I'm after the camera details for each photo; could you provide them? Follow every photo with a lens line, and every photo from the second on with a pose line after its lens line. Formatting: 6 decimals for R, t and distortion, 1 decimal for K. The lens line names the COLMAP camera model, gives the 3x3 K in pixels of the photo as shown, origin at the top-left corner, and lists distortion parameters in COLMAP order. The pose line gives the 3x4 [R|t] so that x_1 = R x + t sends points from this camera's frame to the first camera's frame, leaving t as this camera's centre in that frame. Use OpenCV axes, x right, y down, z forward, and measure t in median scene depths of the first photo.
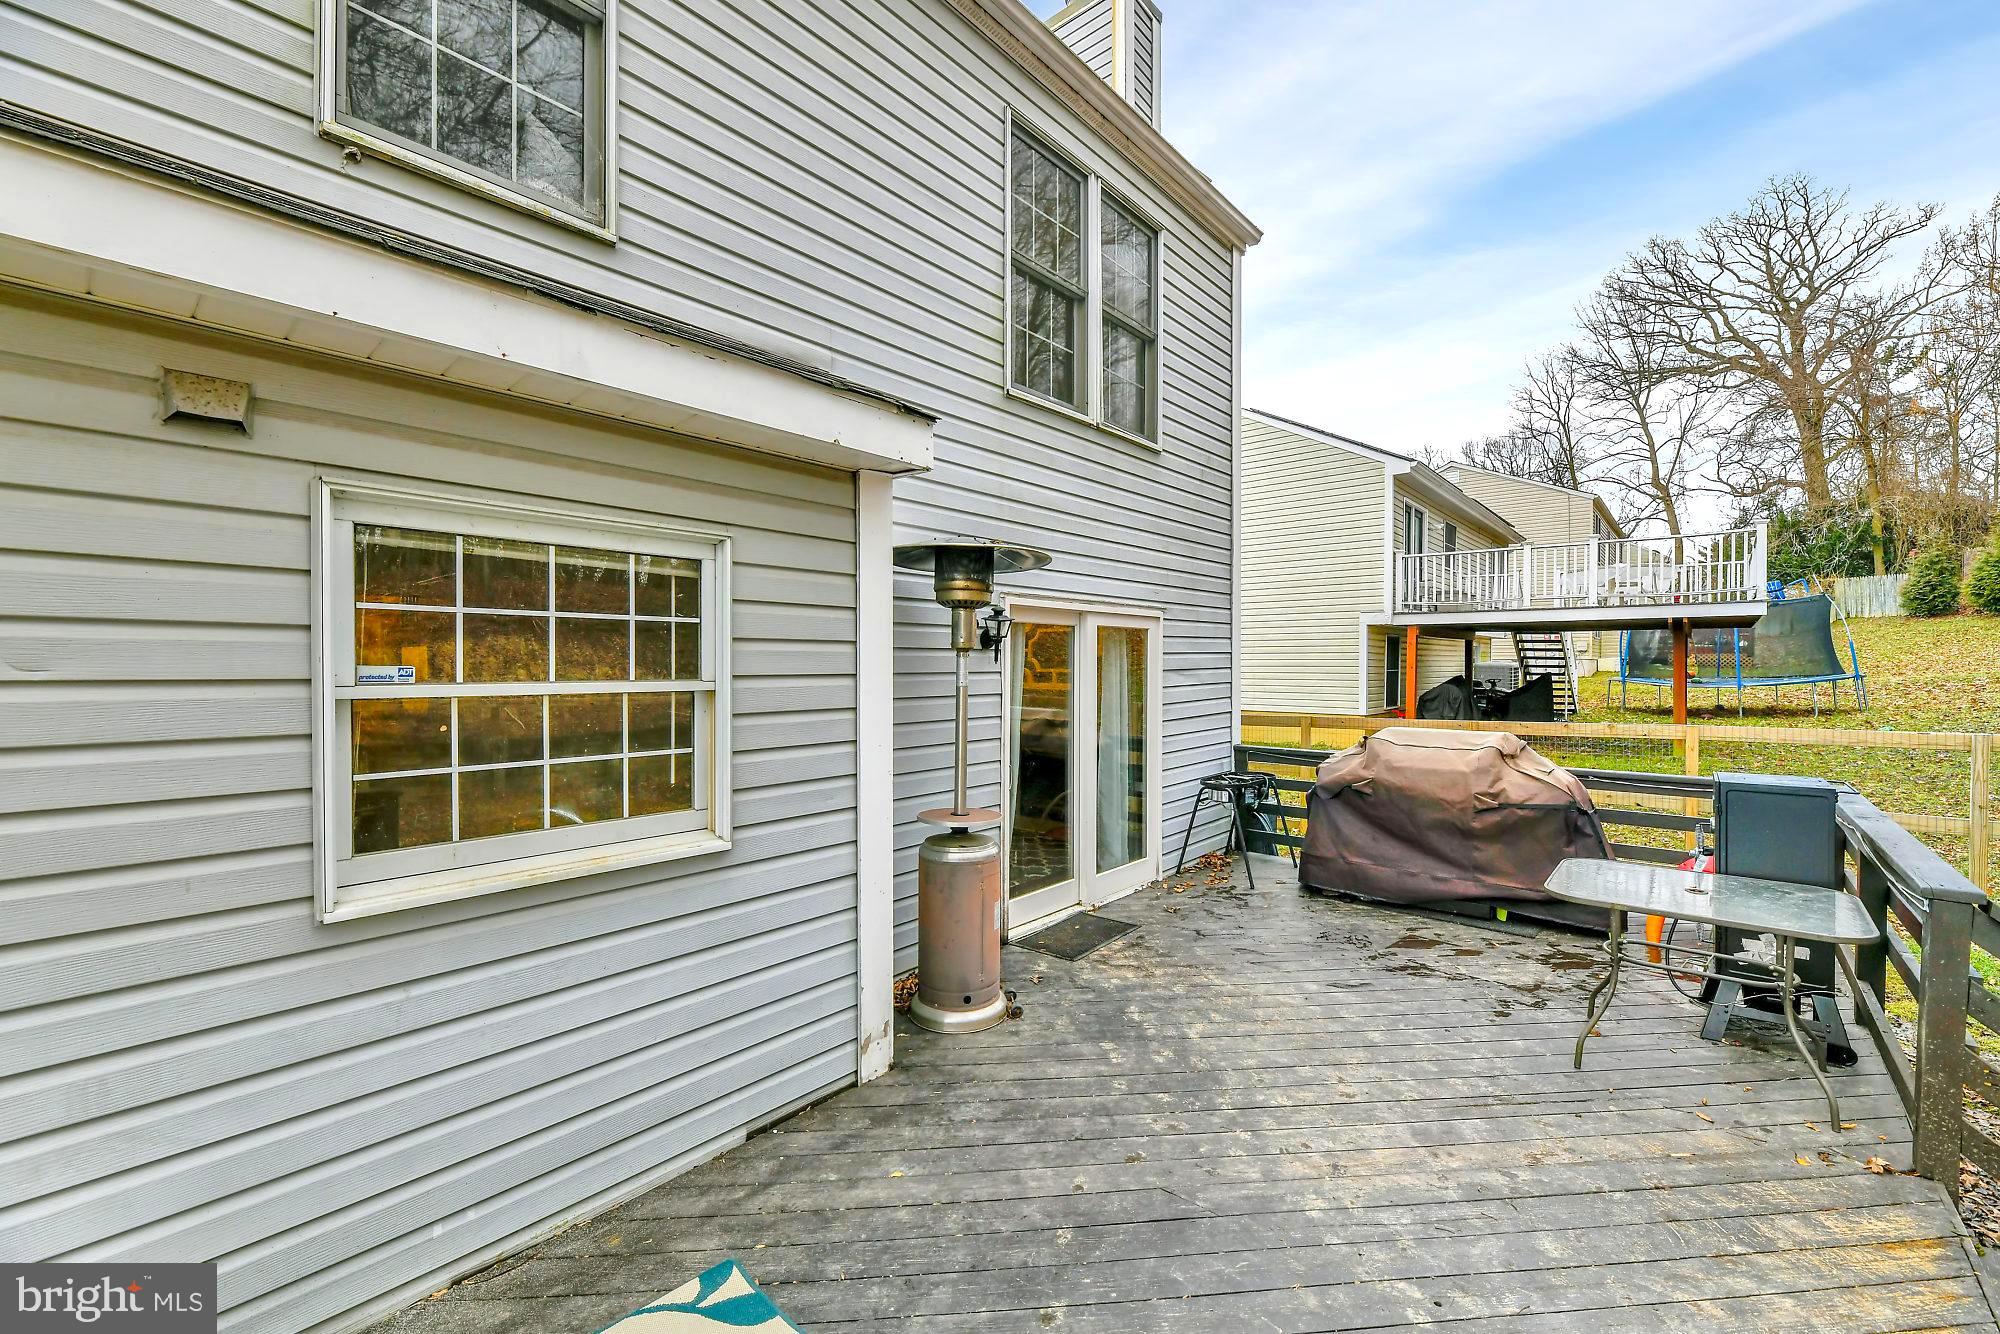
lens RADIAL K [[809.7, 0, 1001.7], [0, 809.7, 671.4], [0, 0, 1]] dist [0.000110, -0.000027]
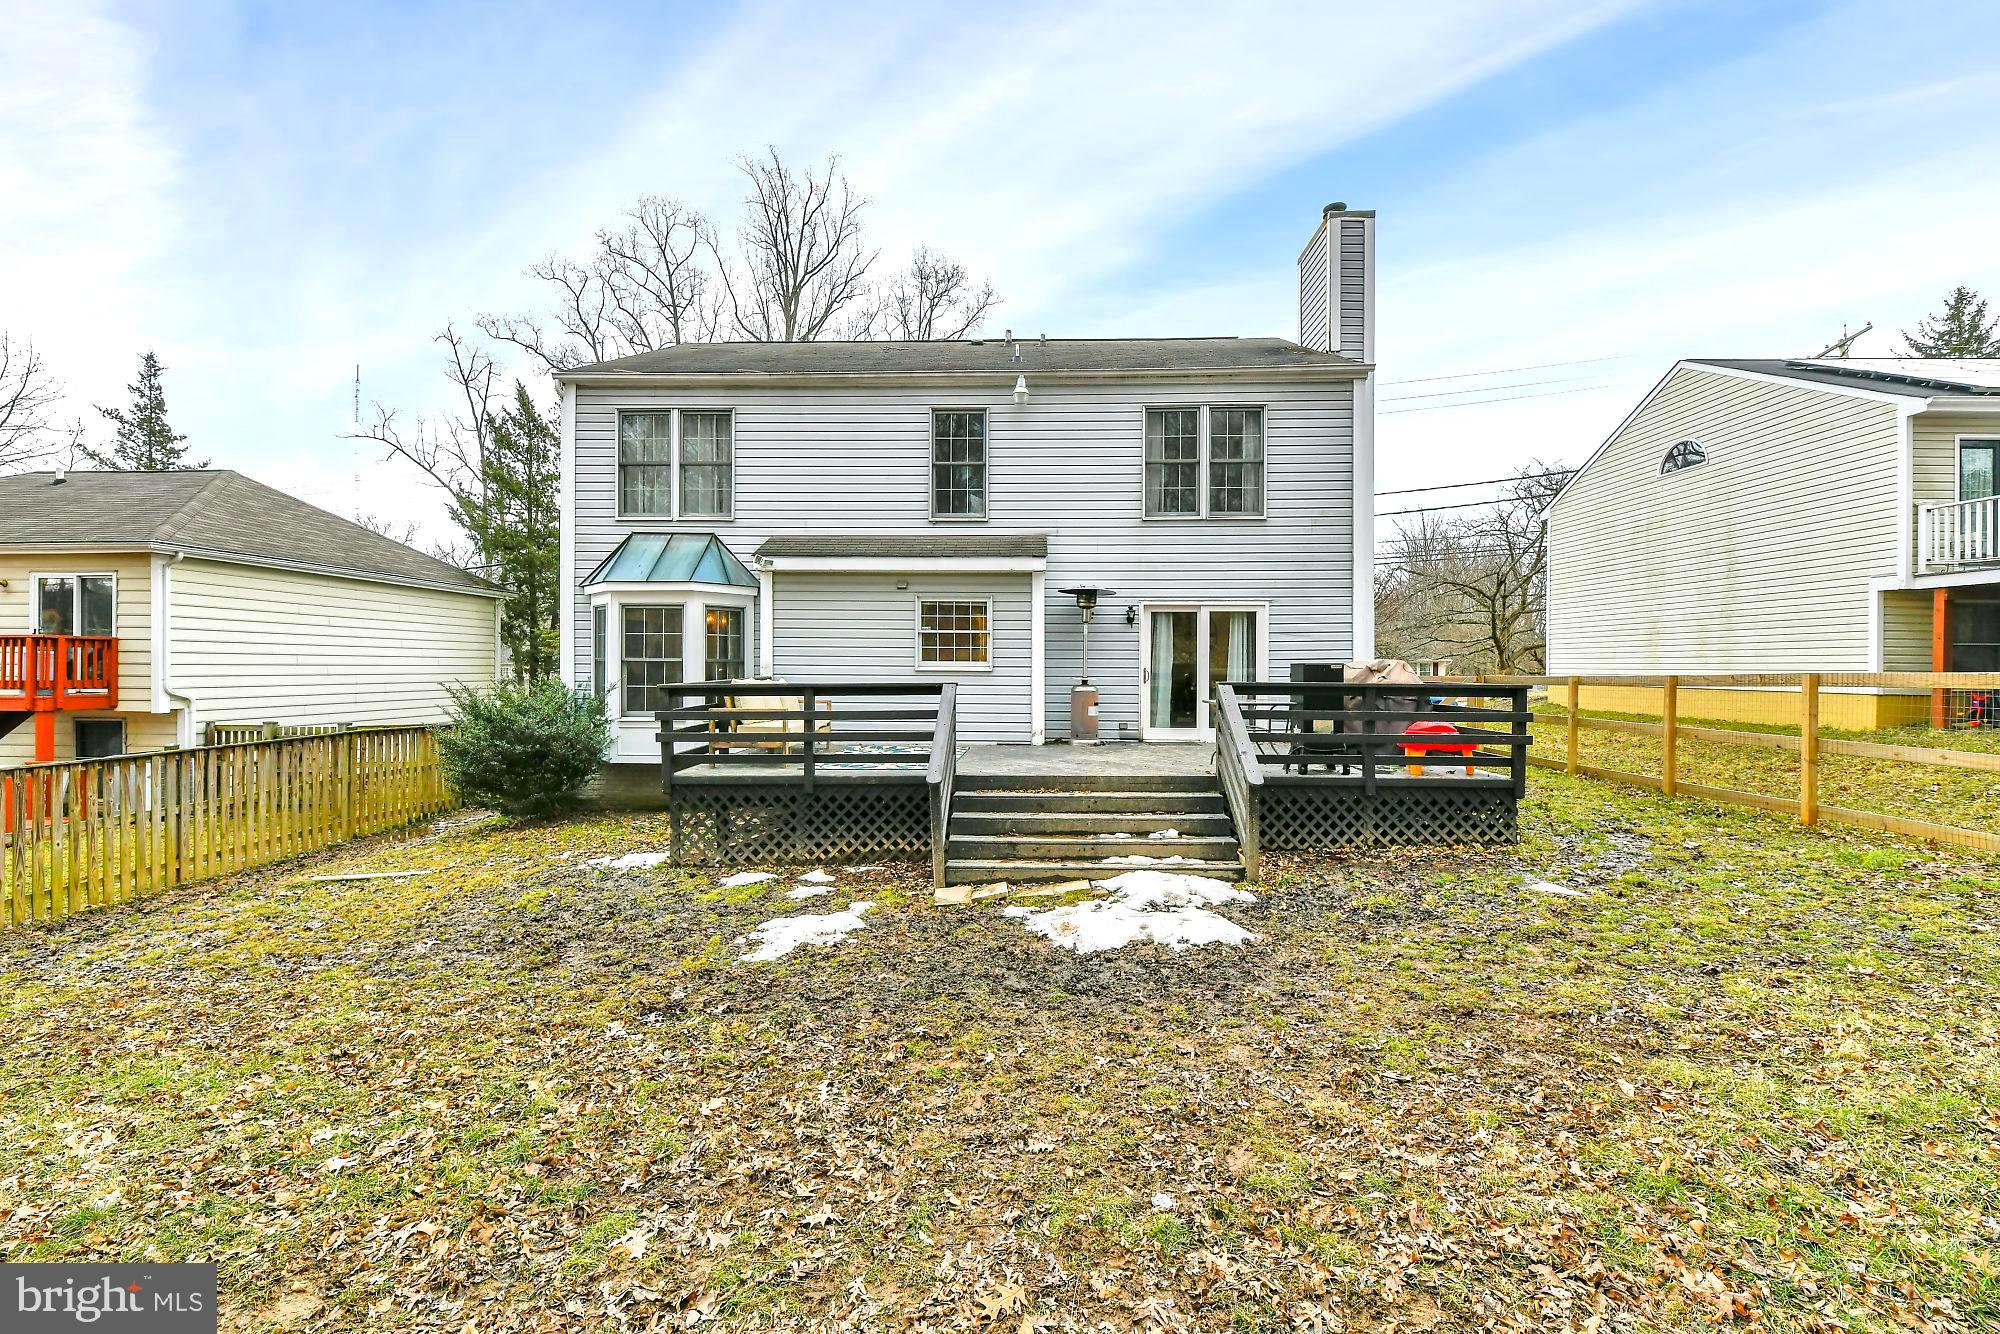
lens RADIAL K [[809.7, 0, 1003.3], [0, 809.7, 668.5], [0, 0, 1]] dist [0.000110, -0.000027]
pose [[0.630247, 0.001811, -0.776393, 2.580375], [-0.011159, 0.999915, -0.006726, 0.206188], [0.776315, 0.012903, 0.630213, -1.380477]]
